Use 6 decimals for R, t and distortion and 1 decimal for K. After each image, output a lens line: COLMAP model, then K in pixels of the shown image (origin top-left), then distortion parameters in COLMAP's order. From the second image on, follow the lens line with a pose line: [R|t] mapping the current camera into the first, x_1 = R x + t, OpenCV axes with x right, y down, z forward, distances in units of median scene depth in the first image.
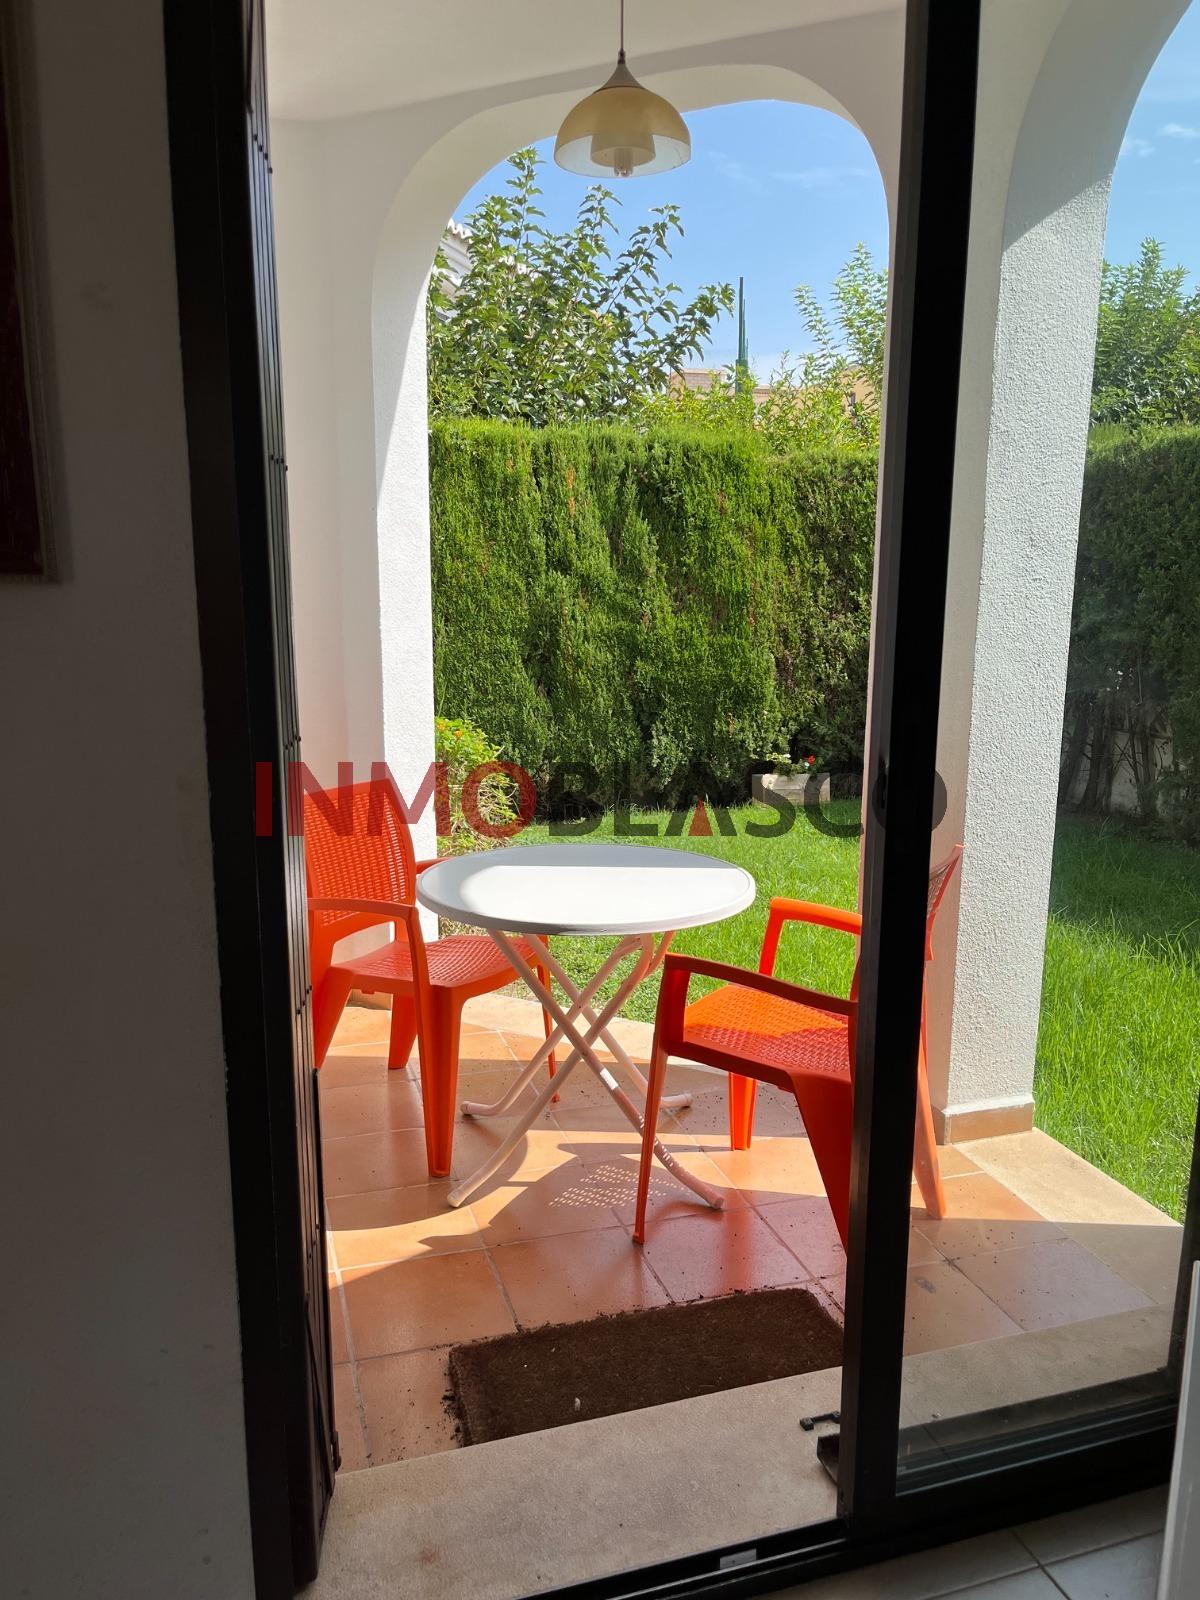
lens RADIAL K [[1213.4, 0, 606.7], [0, 1213.4, 803.5], [0, 0, 1]] dist [0.047263, -0.025473]
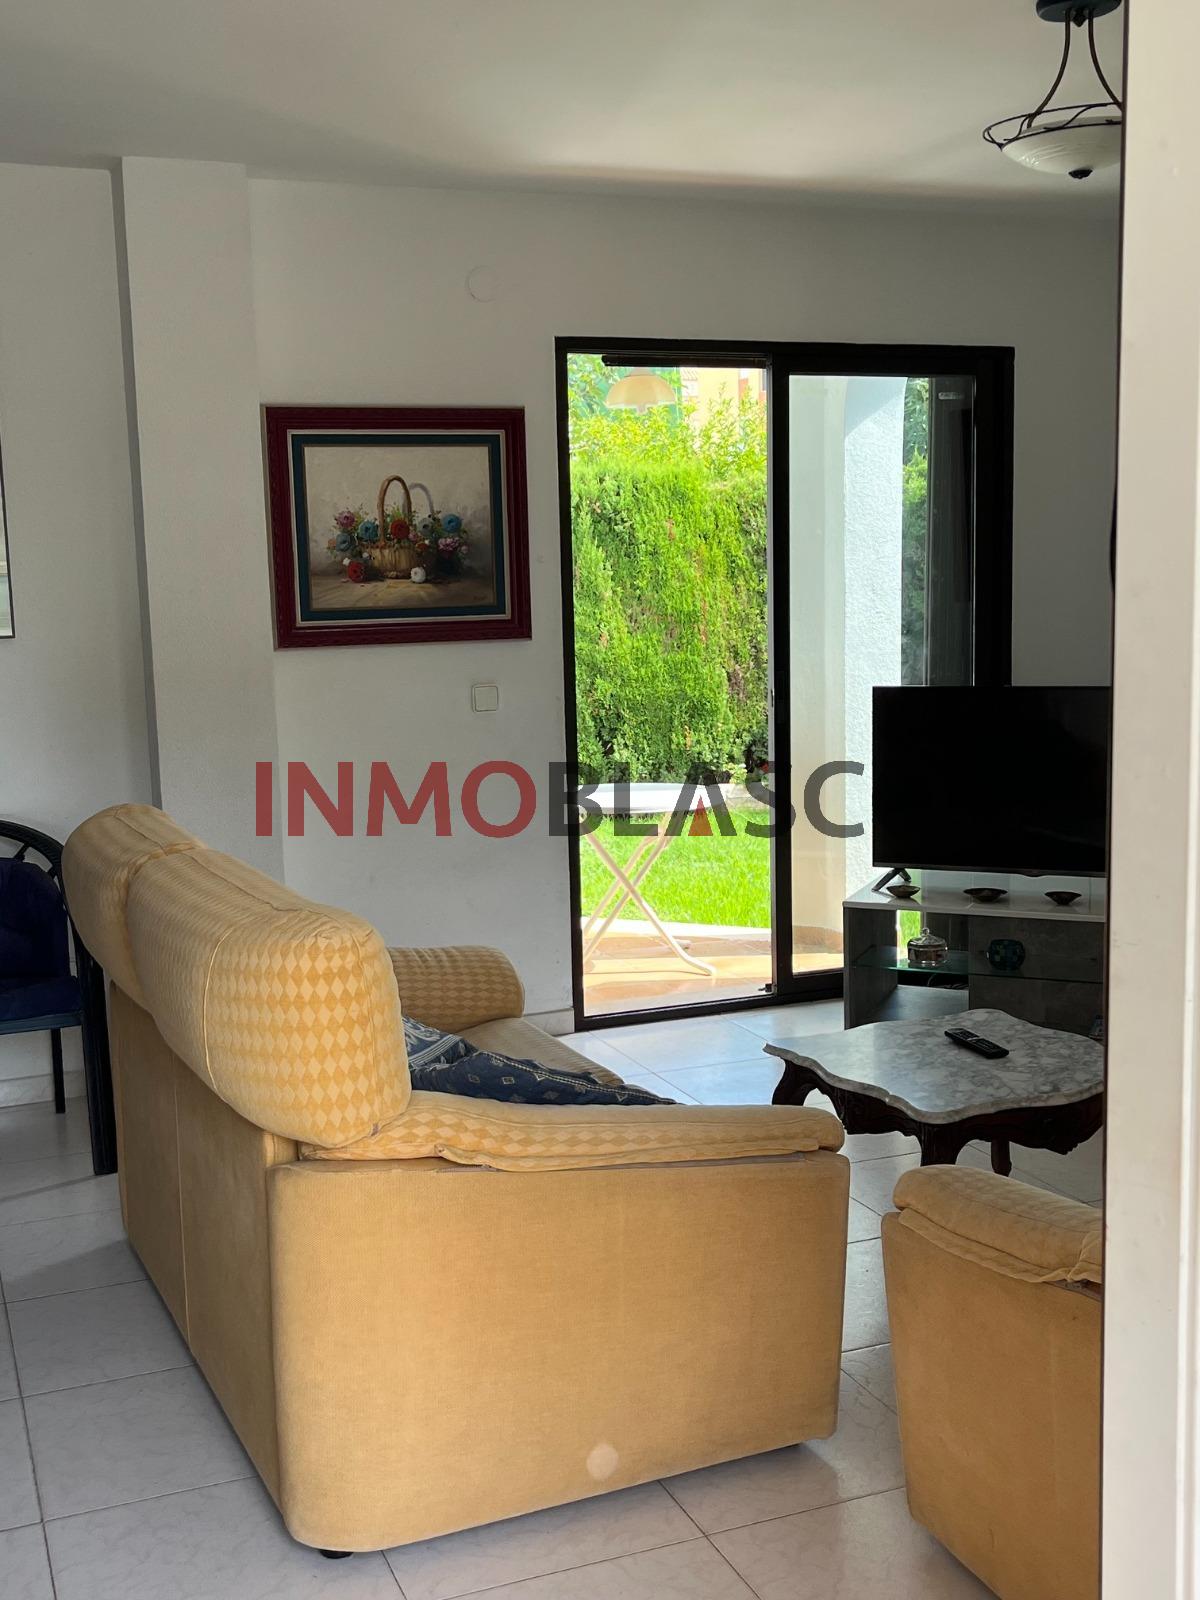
lens RADIAL K [[1742.9, 0, 598.4], [0, 1742.9, 800.1], [0, 0, 1]] dist [0.012225, 0.000000]
pose [[0.997203, -0.037661, 0.064562, -0.074184], [0.041307, 0.997570, -0.056102, 0.071015], [-0.062292, 0.058612, 0.996335, -0.493692]]
